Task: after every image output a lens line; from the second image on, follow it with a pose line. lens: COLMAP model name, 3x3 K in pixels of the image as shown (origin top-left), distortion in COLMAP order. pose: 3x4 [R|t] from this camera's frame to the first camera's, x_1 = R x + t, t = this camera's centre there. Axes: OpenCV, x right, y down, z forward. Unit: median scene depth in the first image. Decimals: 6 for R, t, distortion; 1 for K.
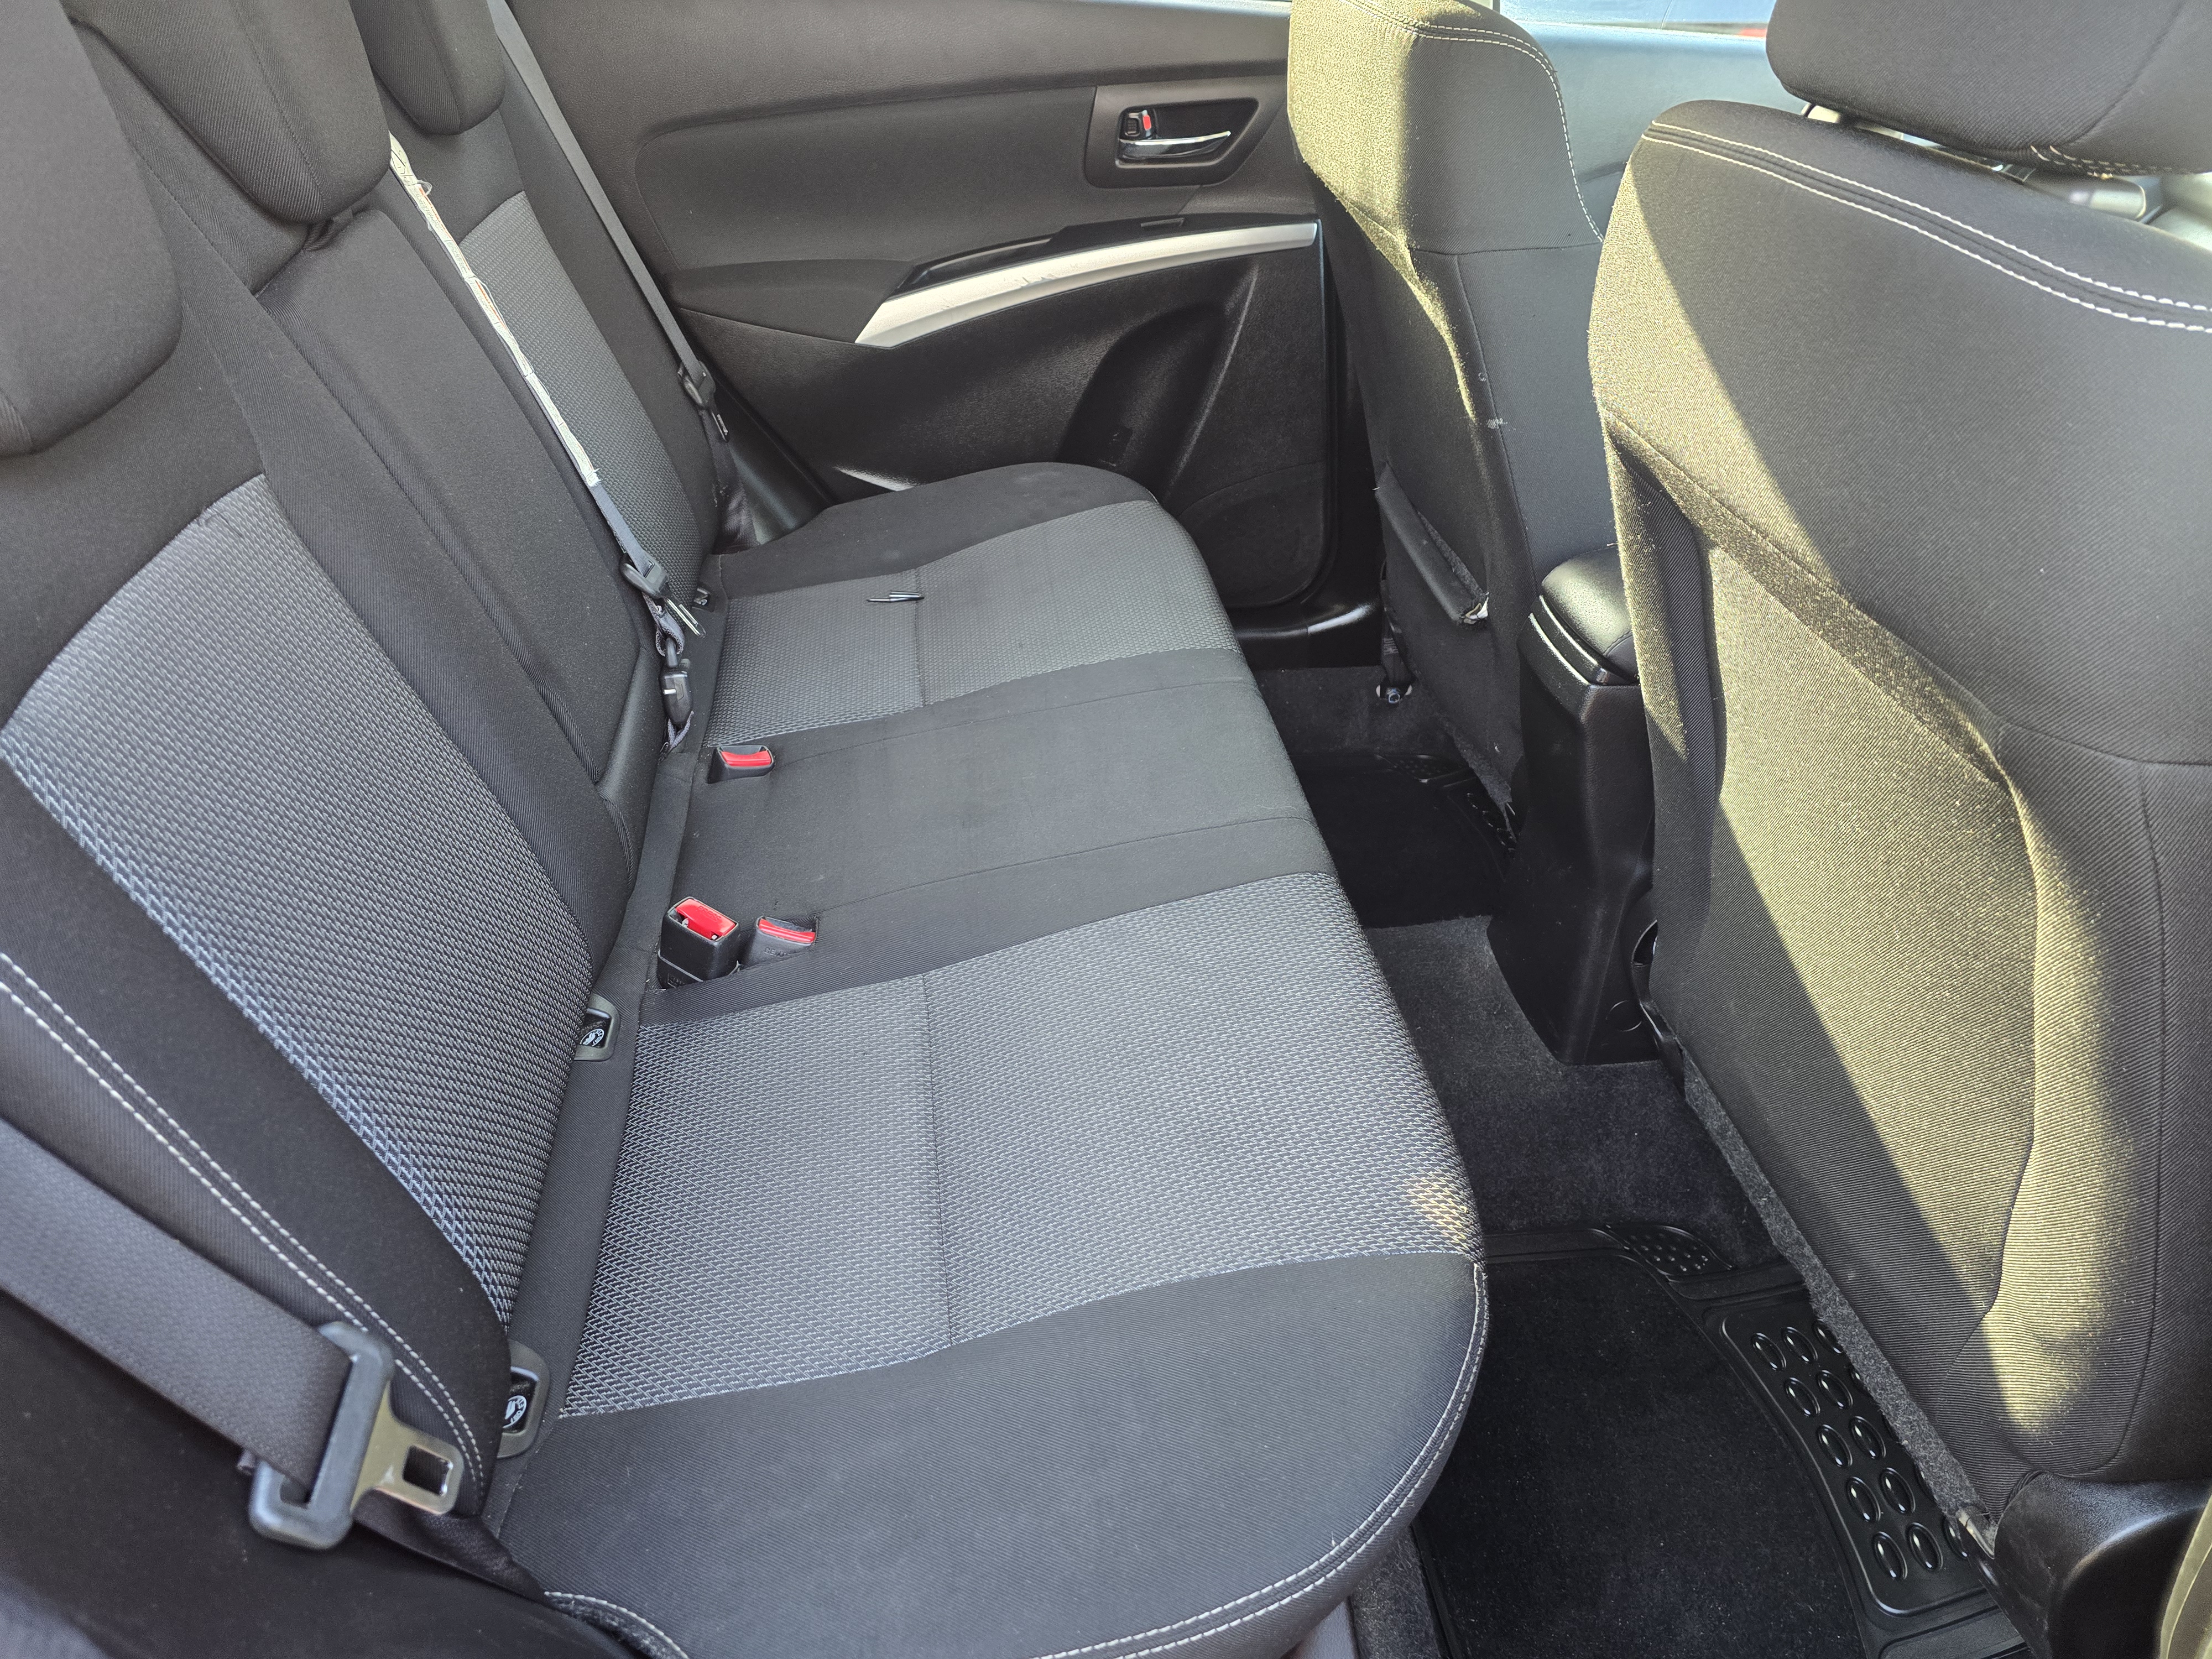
lens RADIAL K [[1481.4, 0, 1057.8], [0, 1481.4, 788.0], [0, 0, 1]] dist [0.037640, -0.040912]
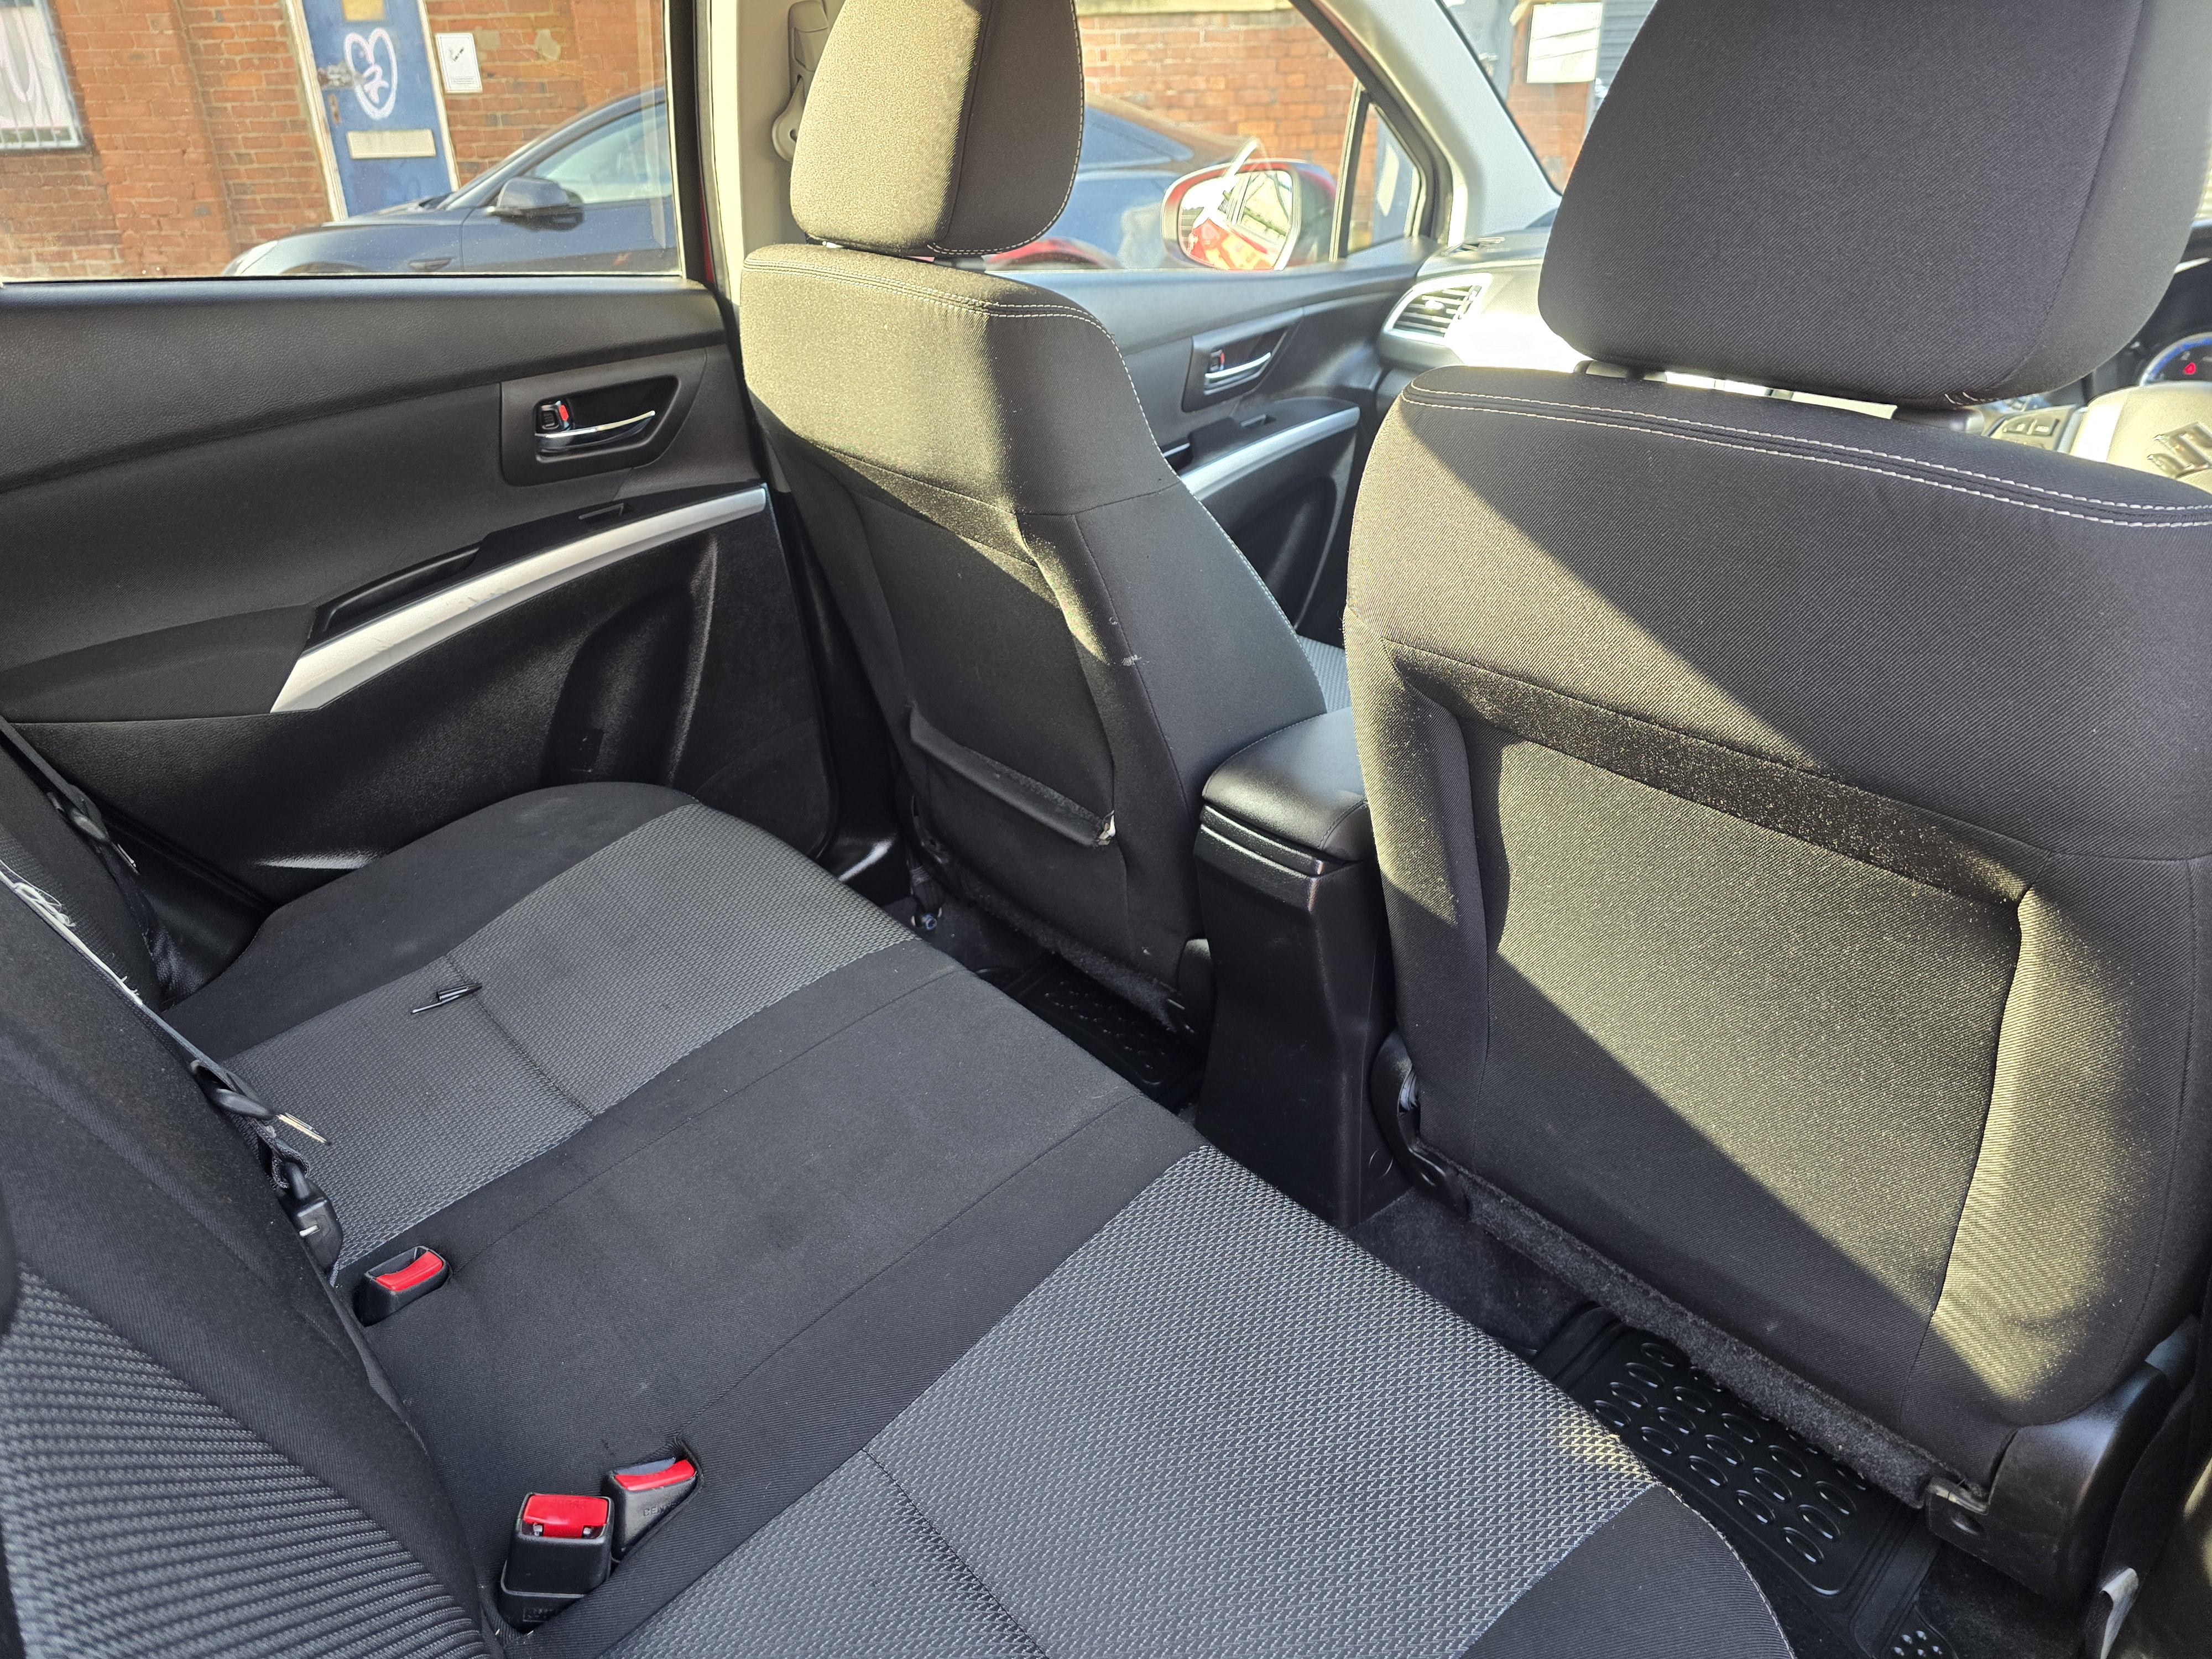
lens RADIAL K [[1481.4, 0, 1097.3], [0, 1481.4, 805.3], [0, 0, 1]] dist [0.037640, -0.040912]
pose [[0.833806, -0.257940, 0.488092, -0.177043], [0.312182, 0.949499, -0.031520, -0.088078], [-0.455313, 0.178655, 0.872223, 0.097787]]
